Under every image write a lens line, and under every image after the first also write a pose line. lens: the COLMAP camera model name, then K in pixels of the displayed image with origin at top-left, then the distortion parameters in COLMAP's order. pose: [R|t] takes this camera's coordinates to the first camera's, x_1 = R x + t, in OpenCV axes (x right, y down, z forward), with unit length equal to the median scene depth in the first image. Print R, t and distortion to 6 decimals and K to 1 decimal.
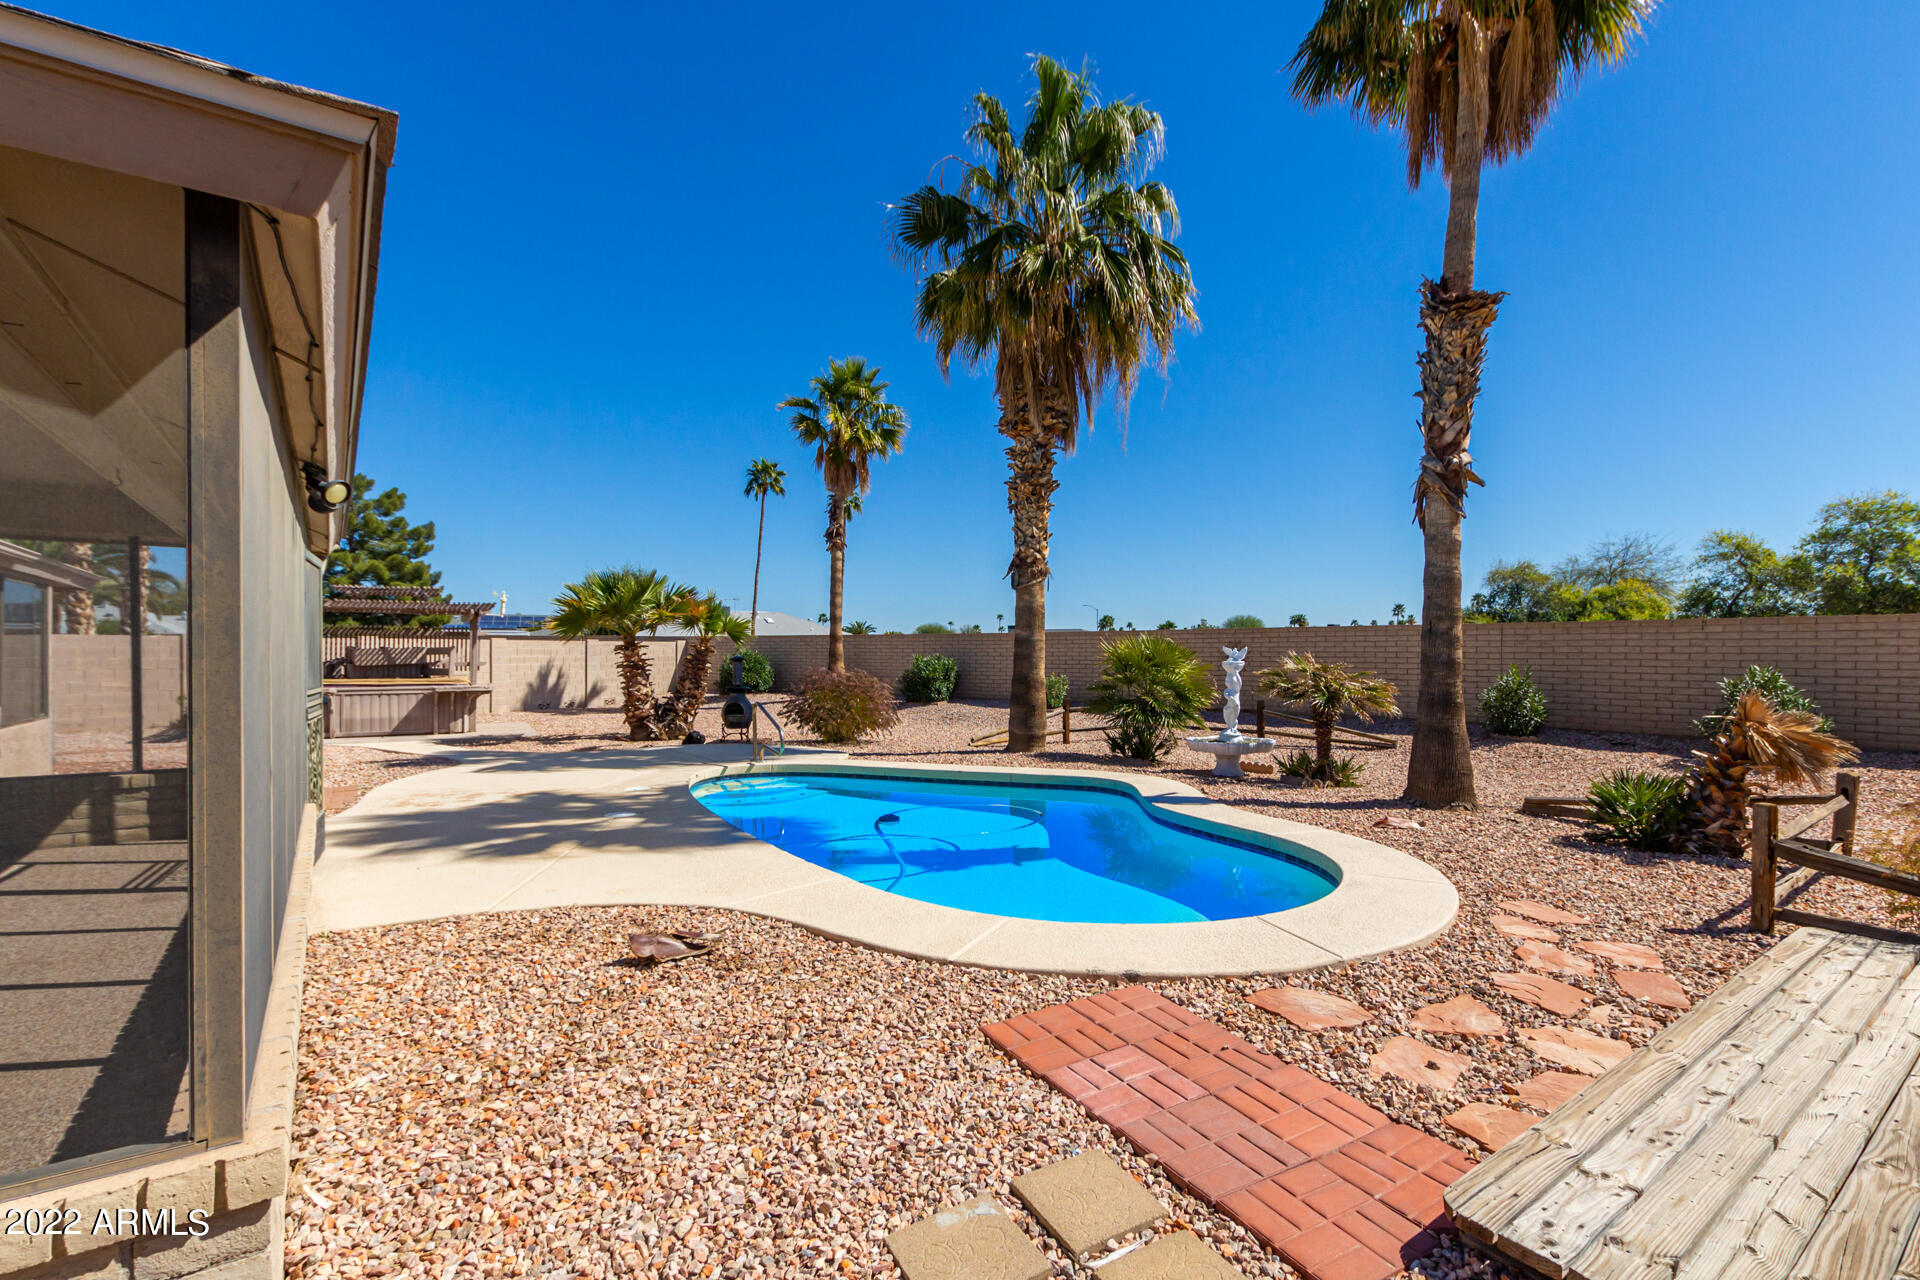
lens RADIAL K [[881.0, 0, 902.7], [0, 881.0, 651.9], [0, 0, 1]] dist [0.005049, -0.003519]
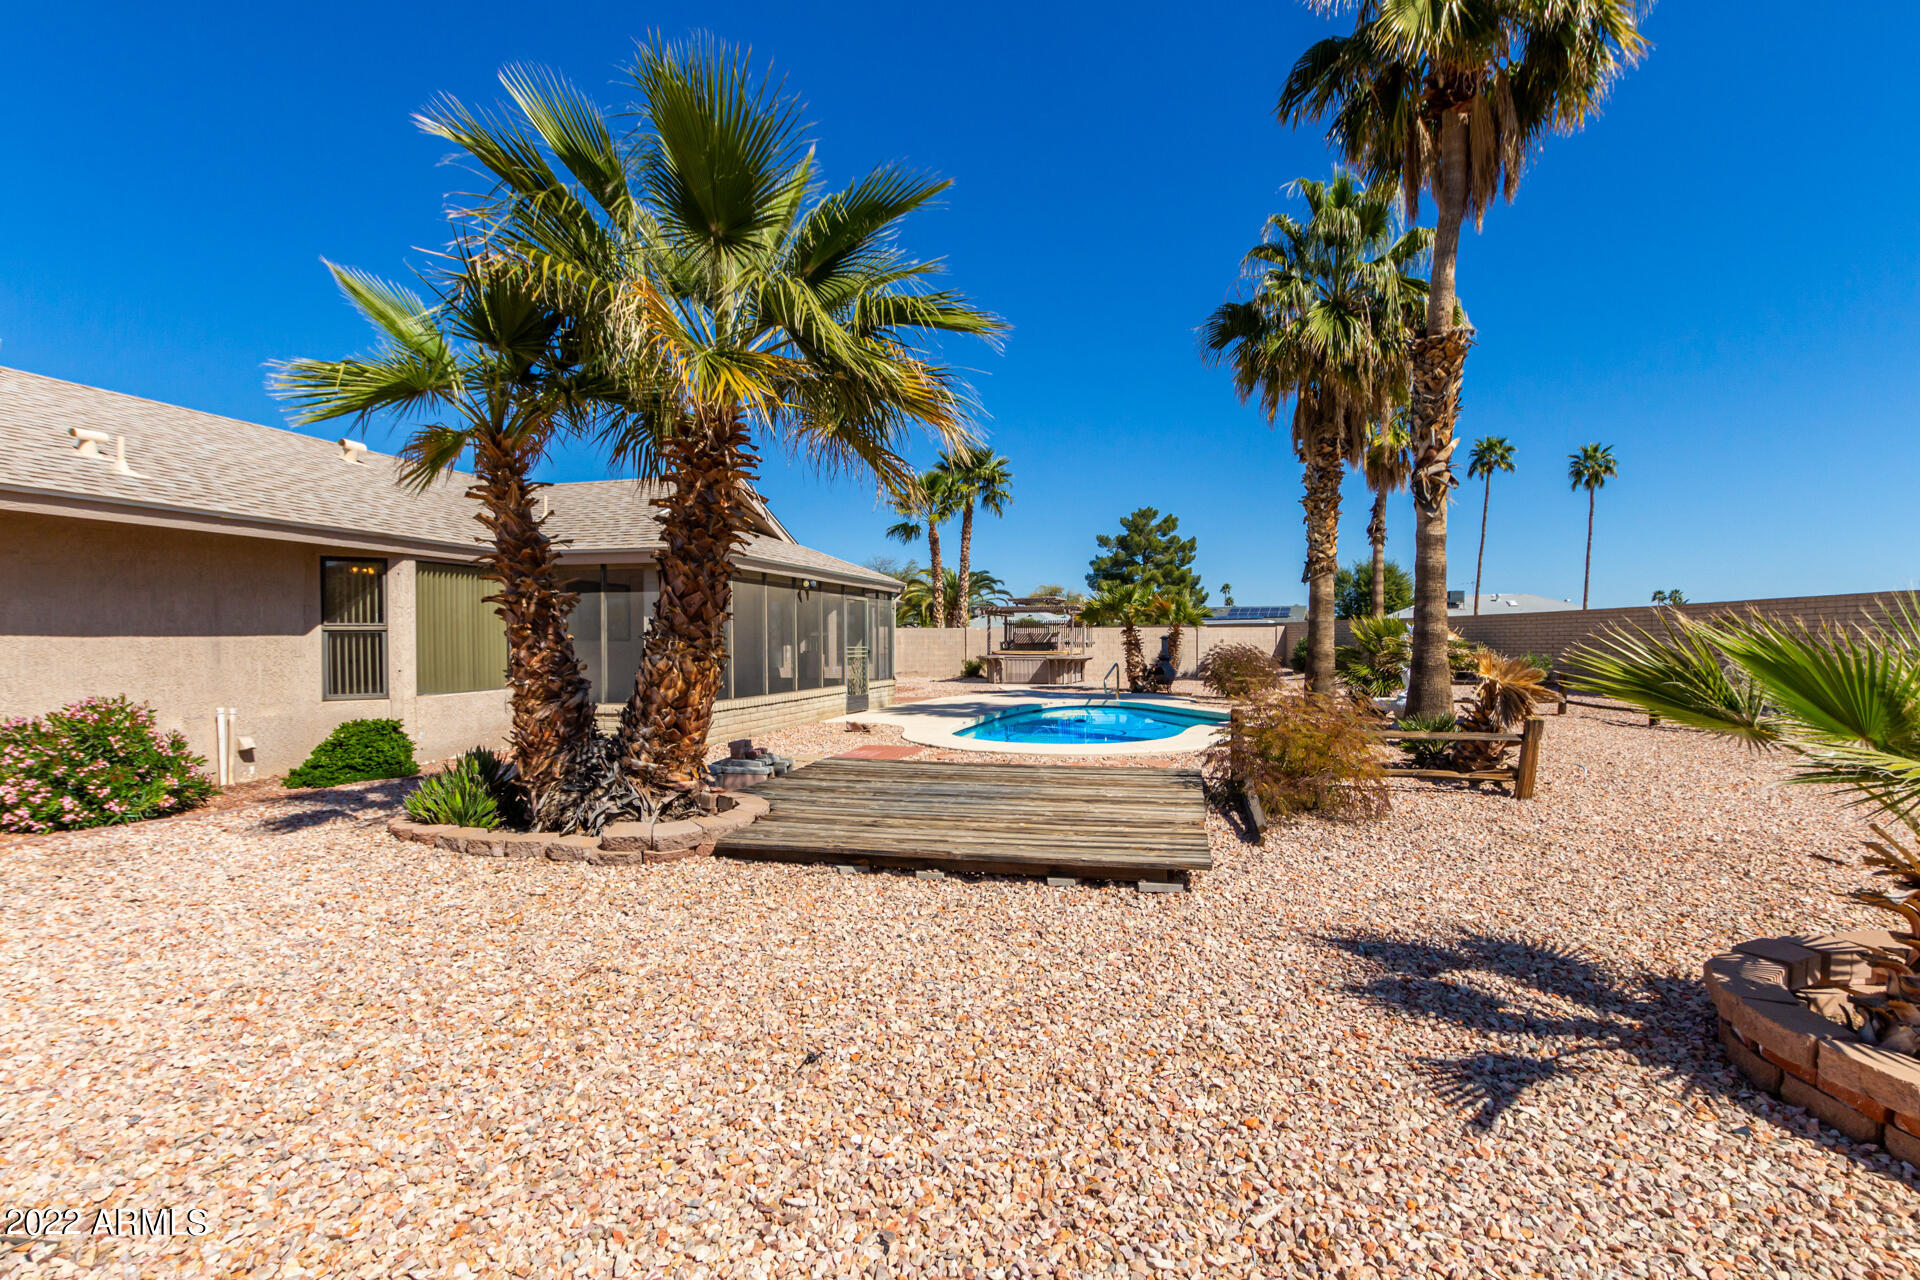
lens RADIAL K [[881.0, 0, 951.1], [0, 881.0, 648.0], [0, 0, 1]] dist [0.005049, -0.003519]
pose [[0.609904, 0.002646, -0.792471, 1.028561], [0.004006, 0.999971, 0.006422, 0.018985], [0.792465, -0.007092, 0.609876, -0.256583]]
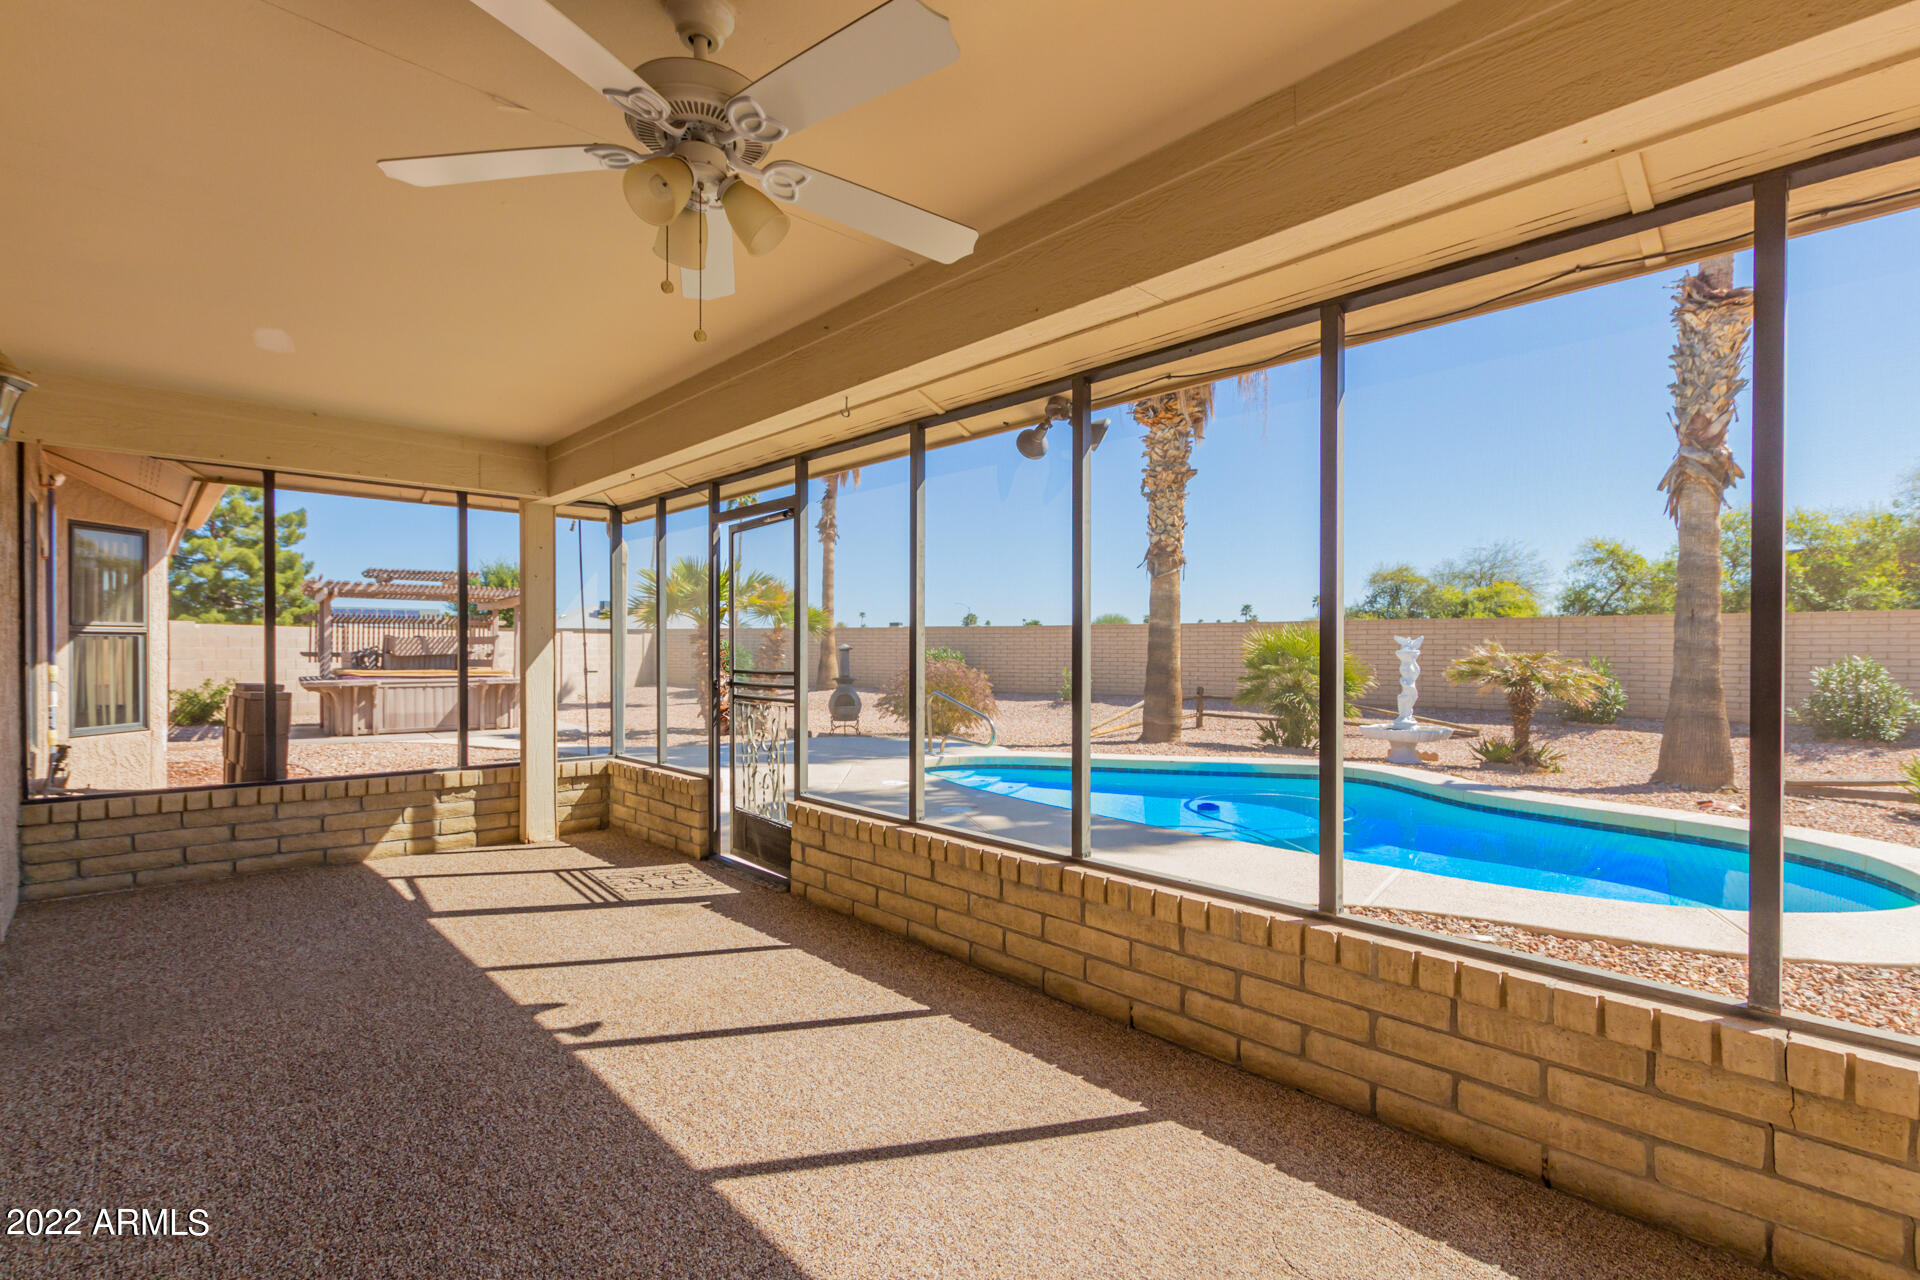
lens RADIAL K [[881.0, 0, 900.9], [0, 881.0, 646.6], [0, 0, 1]] dist [0.005049, -0.003519]
pose [[0.995004, 0.002814, 0.099794, -0.197680], [-0.002699, 0.999996, -0.001293, 0.005951], [-0.099798, 0.001018, 0.995007, 0.035030]]
